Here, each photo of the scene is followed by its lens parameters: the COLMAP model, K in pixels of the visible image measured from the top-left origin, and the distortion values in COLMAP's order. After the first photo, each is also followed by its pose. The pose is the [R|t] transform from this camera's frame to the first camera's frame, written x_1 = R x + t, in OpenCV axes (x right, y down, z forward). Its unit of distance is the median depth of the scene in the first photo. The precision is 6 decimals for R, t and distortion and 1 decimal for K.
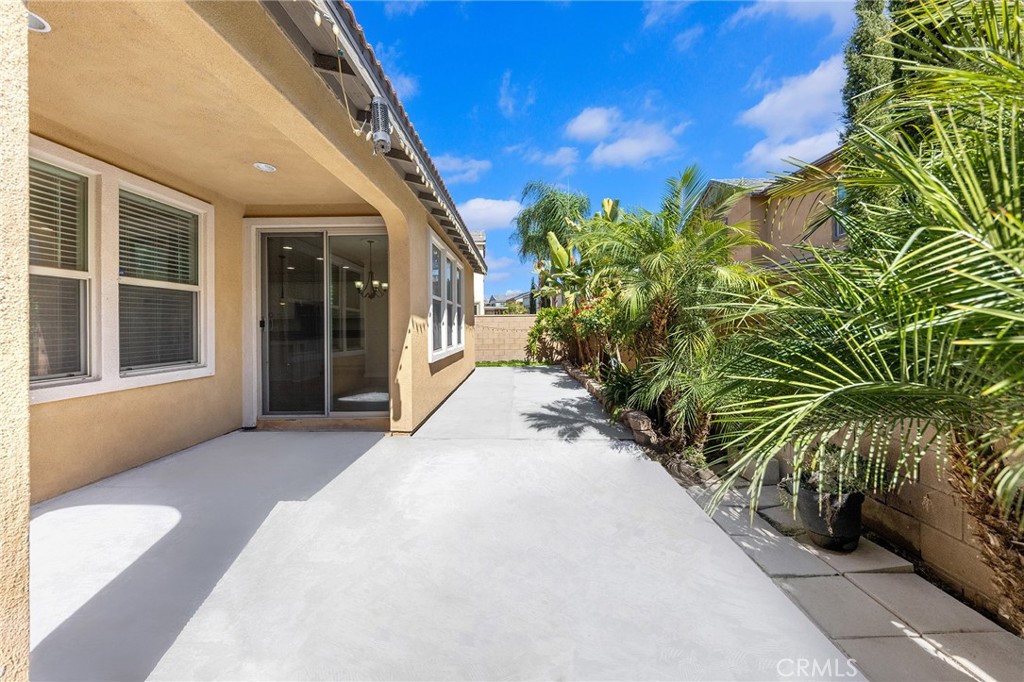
lens RADIAL K [[411.2, 0, 509.0], [0, 411.2, 331.6], [0, 0, 1]] dist [-0.000071, -0.000216]
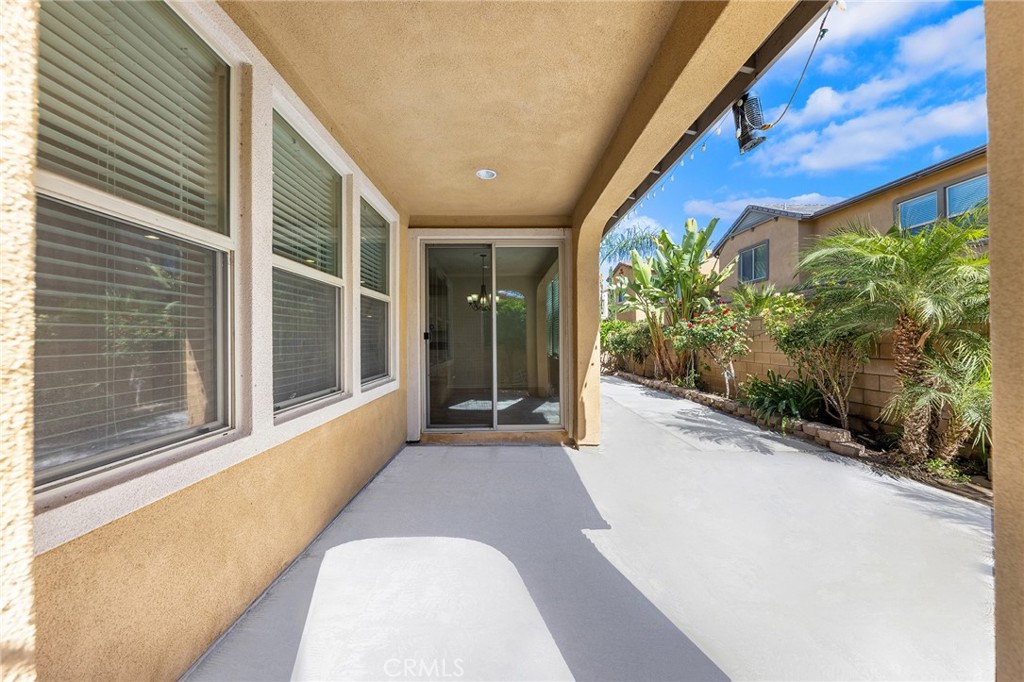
lens RADIAL K [[377.1, 0, 512.0], [0, 377.1, 341.0], [0, 0, 1]] dist [-0.000197, -0.000025]
pose [[0.999077, 0.003643, 0.042793, -0.445620], [-0.003352, 0.999971, -0.006865, -0.001364], [-0.042817, 0.006715, 0.999060, 0.090568]]
